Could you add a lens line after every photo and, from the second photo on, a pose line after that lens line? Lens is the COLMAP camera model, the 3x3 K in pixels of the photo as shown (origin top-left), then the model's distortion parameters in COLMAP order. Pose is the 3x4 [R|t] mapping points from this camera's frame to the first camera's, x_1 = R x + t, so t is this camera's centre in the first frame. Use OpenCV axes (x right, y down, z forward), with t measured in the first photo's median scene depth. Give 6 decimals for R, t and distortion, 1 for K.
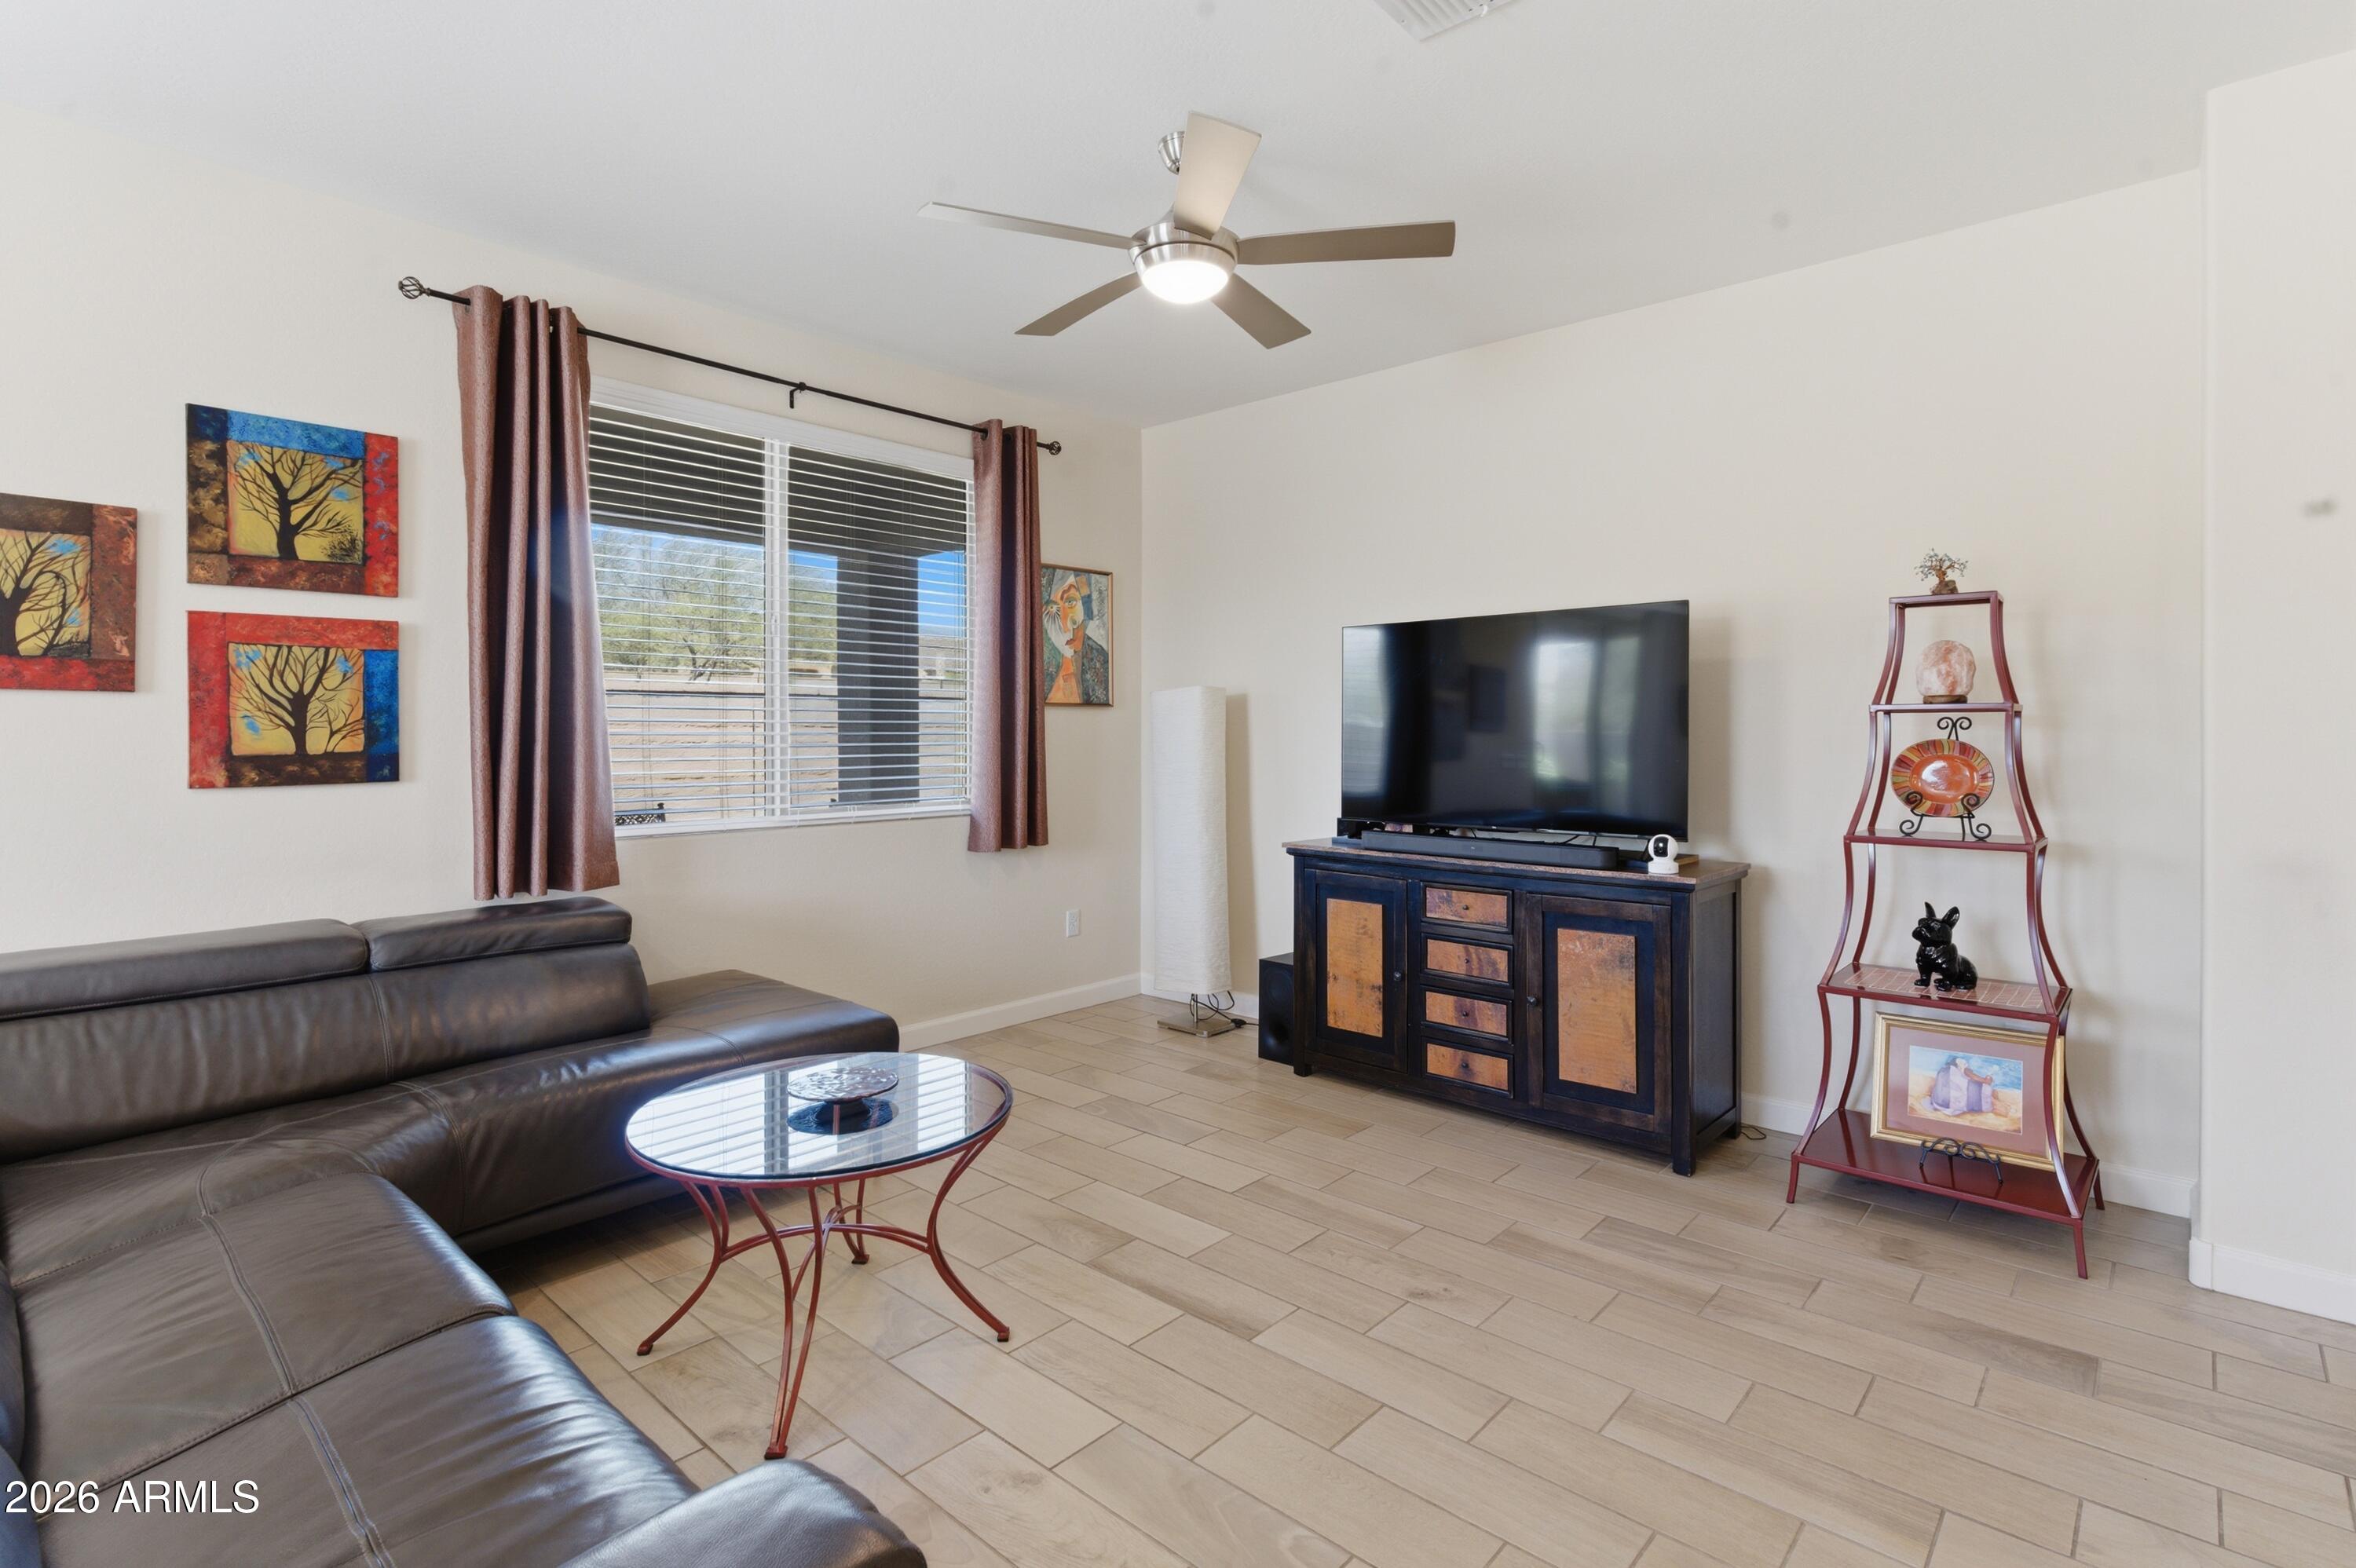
lens RADIAL K [[1117.5, 0, 1191.9], [0, 1117.5, 735.6], [0, 0, 1]] dist [-0.003635, 0.000497]
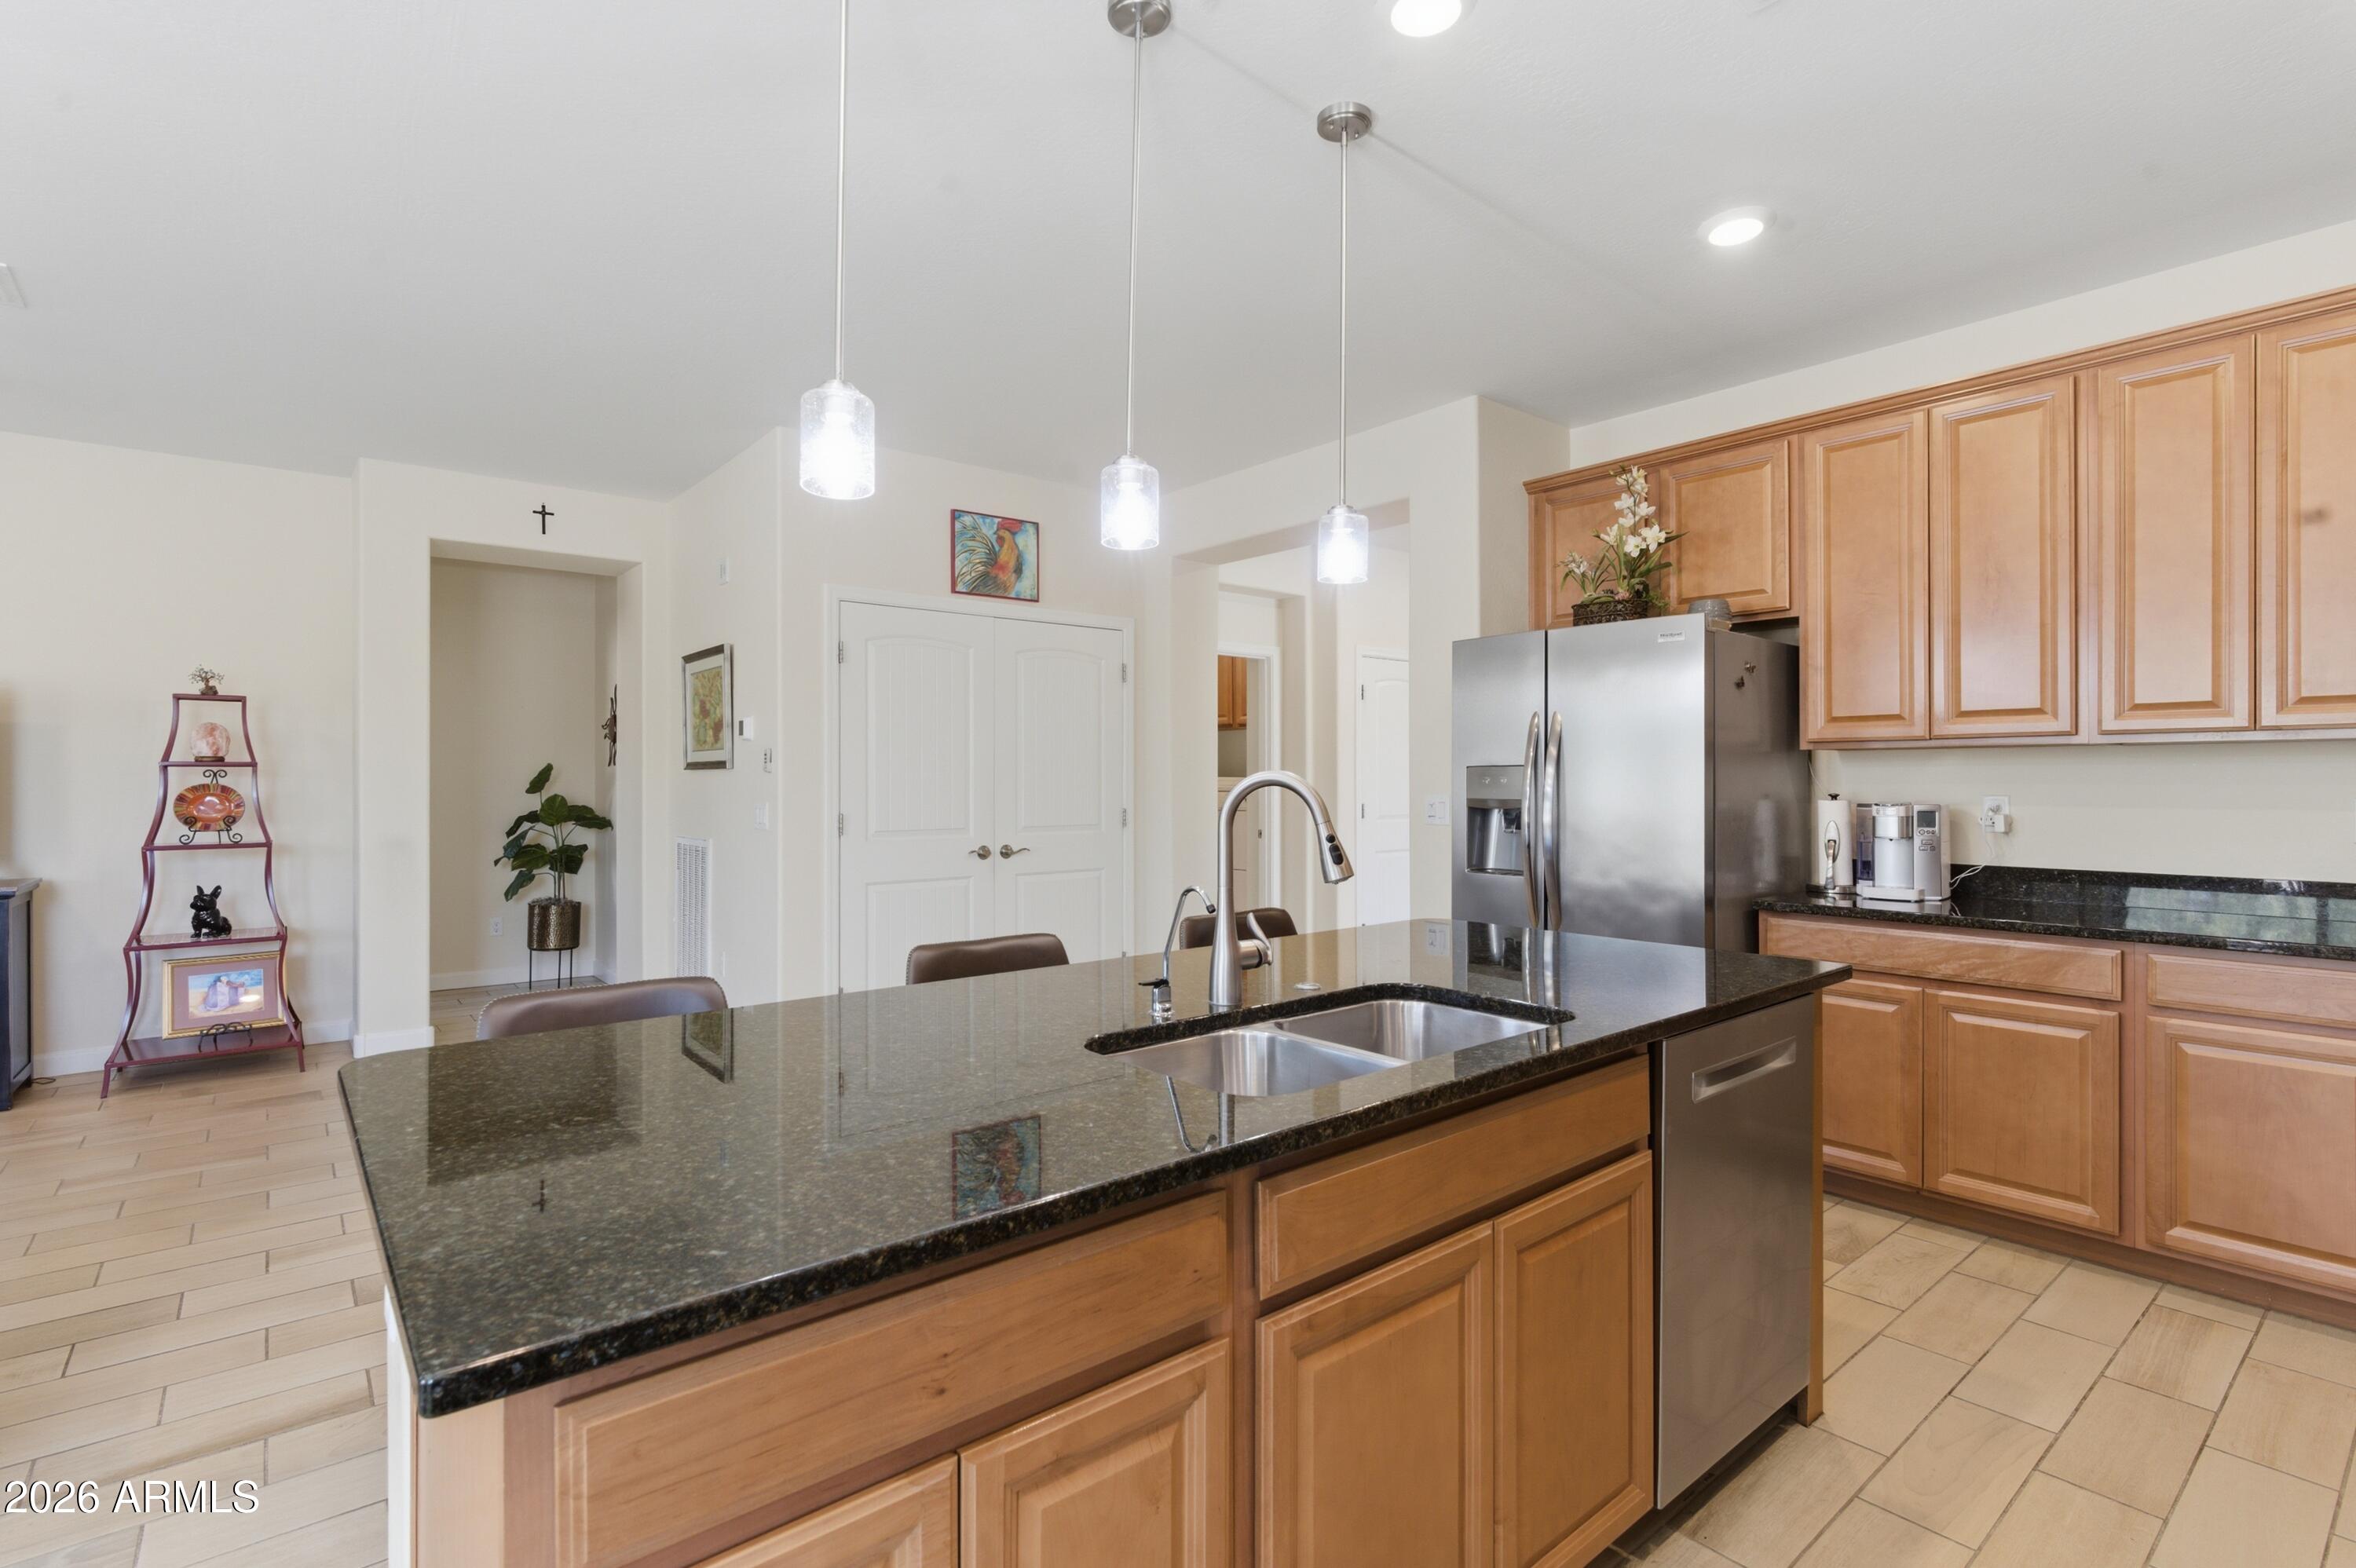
lens RADIAL K [[1117.5, 0, 1177.2], [0, 1117.5, 776.9], [0, 0, 1]] dist [-0.003635, 0.000497]
pose [[0.153951, -0.000515, 0.988078, -0.666743], [0.004997, 0.999987, -0.000257, 0.001062], [-0.988066, 0.004977, 0.153952, -0.599671]]
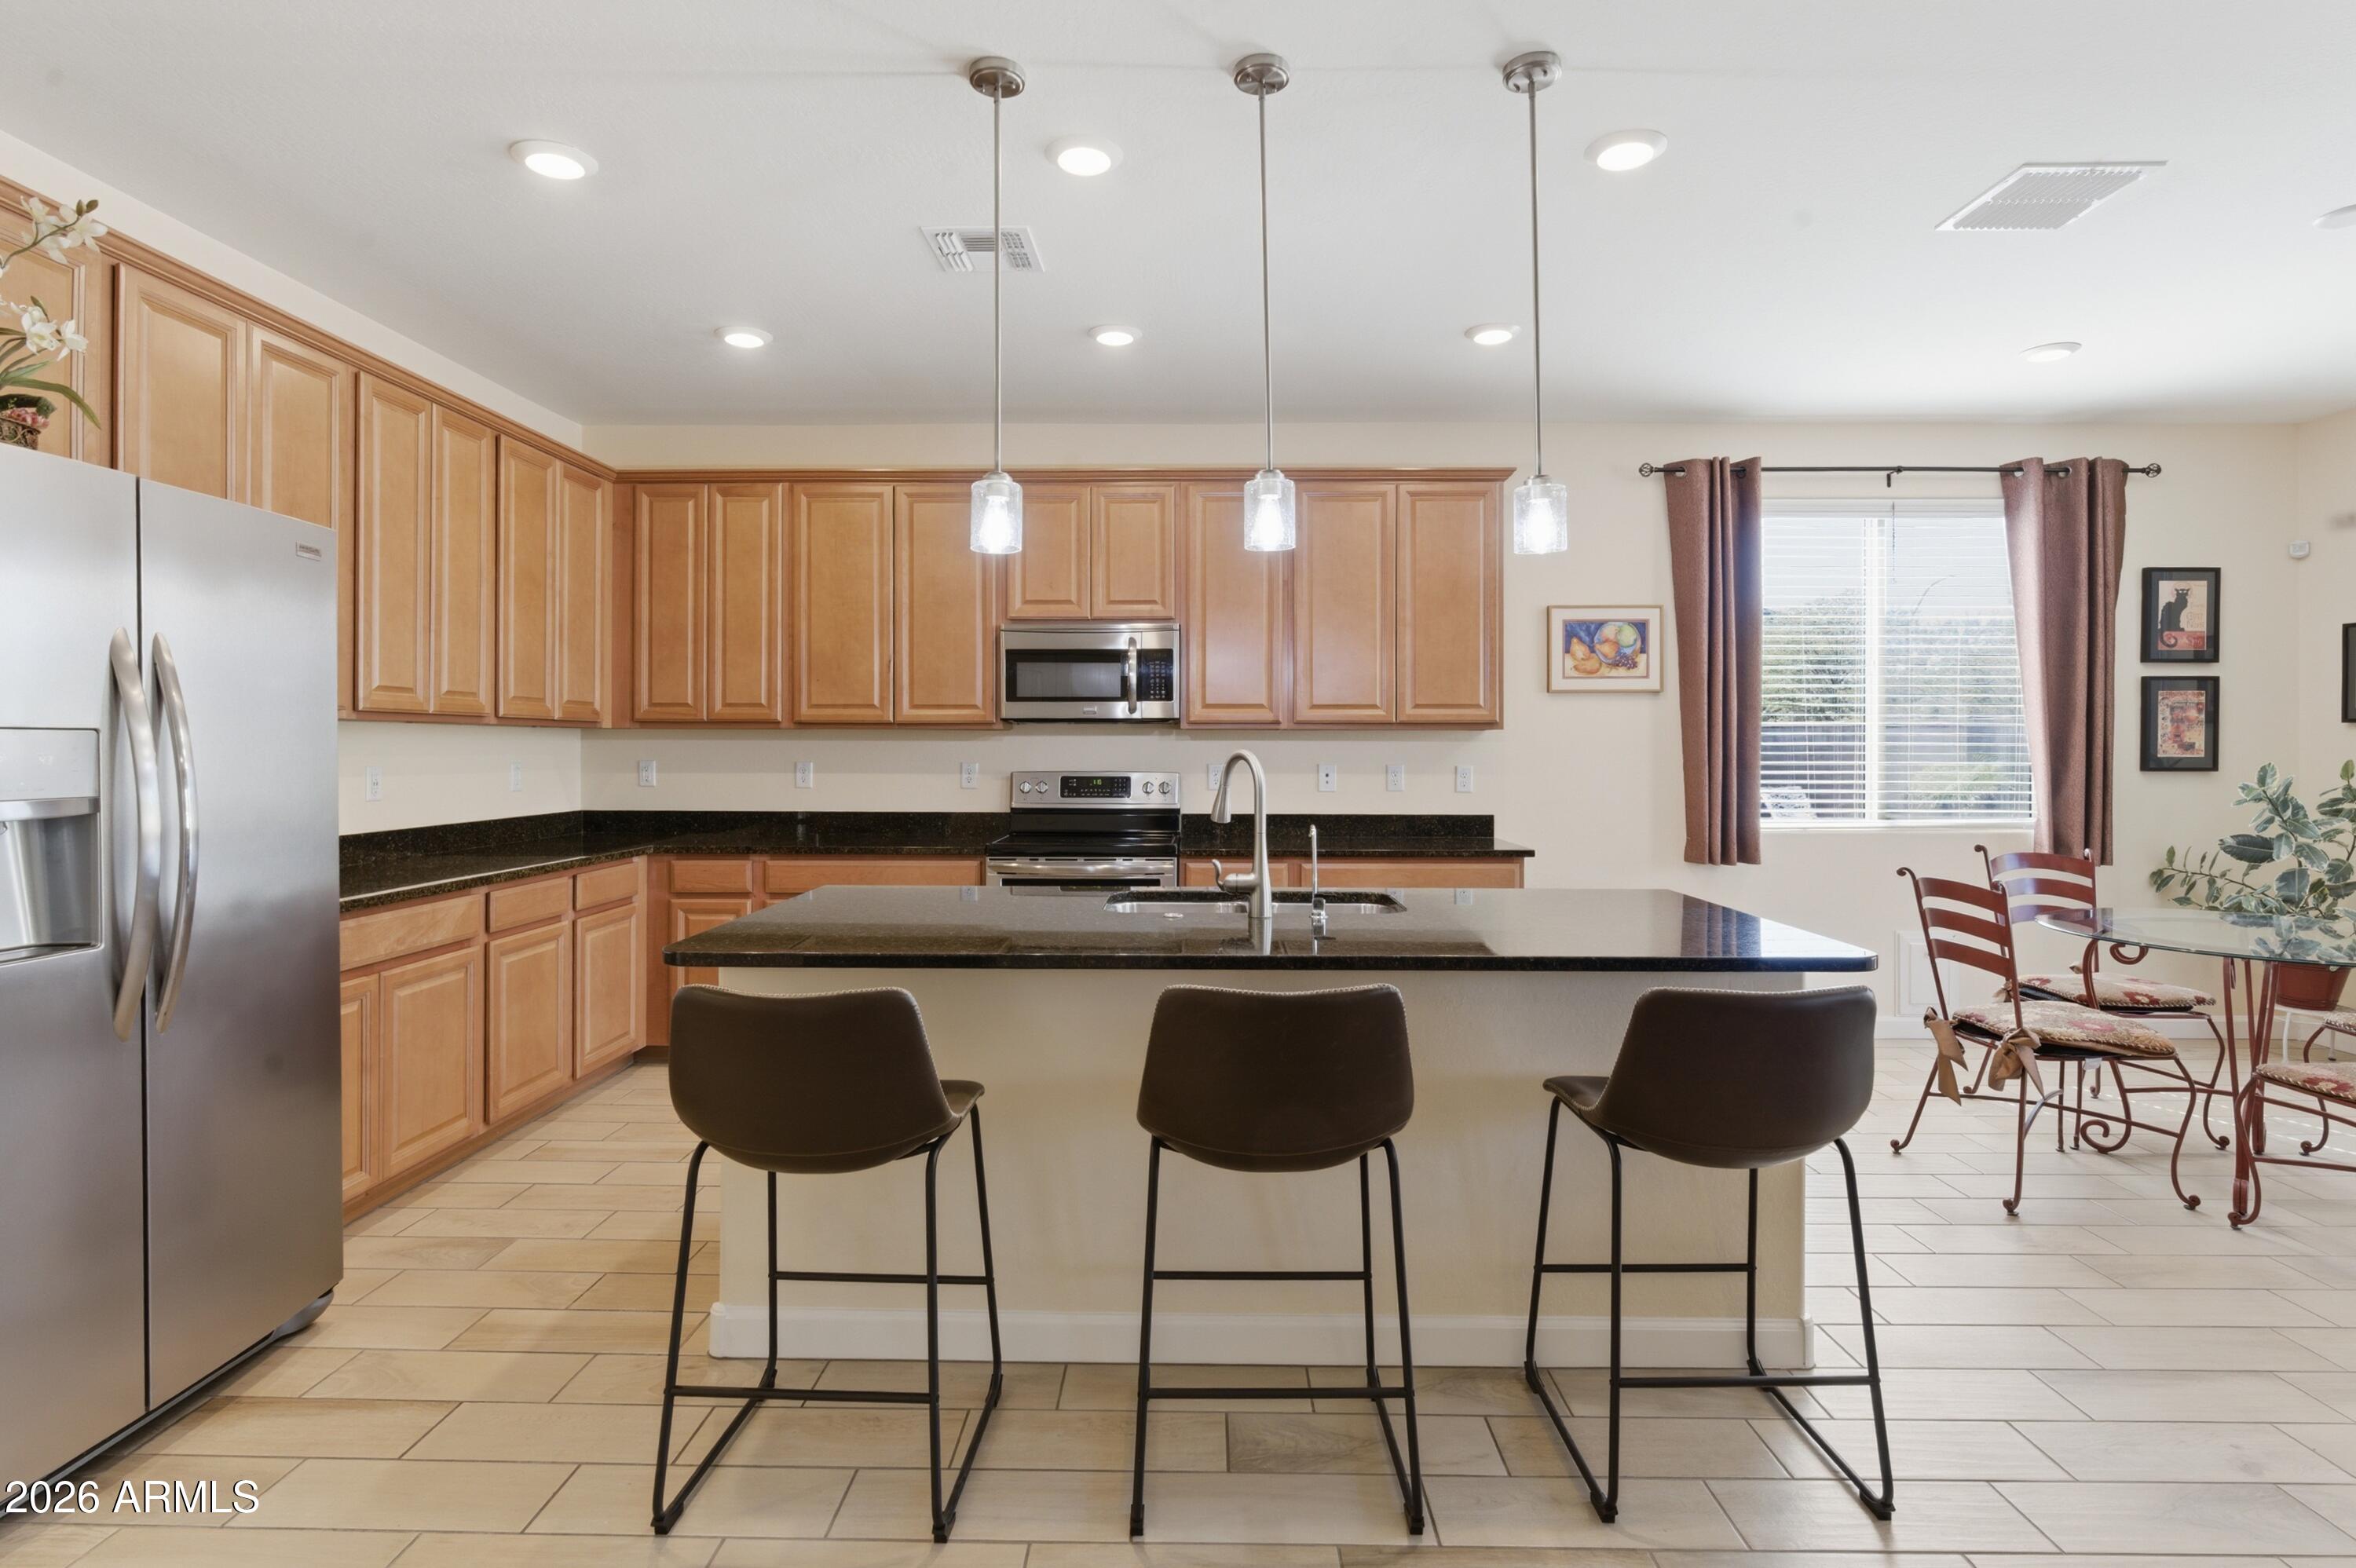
lens RADIAL K [[1117.5, 0, 1201.9], [0, 1117.5, 747.8], [0, 0, 1]] dist [-0.003635, 0.000497]
pose [[-0.757877, -0.003977, -0.652386, 0.506034], [-0.006315, 0.999979, 0.001240, -0.004022], [0.652367, 0.005060, -0.757886, 0.072897]]
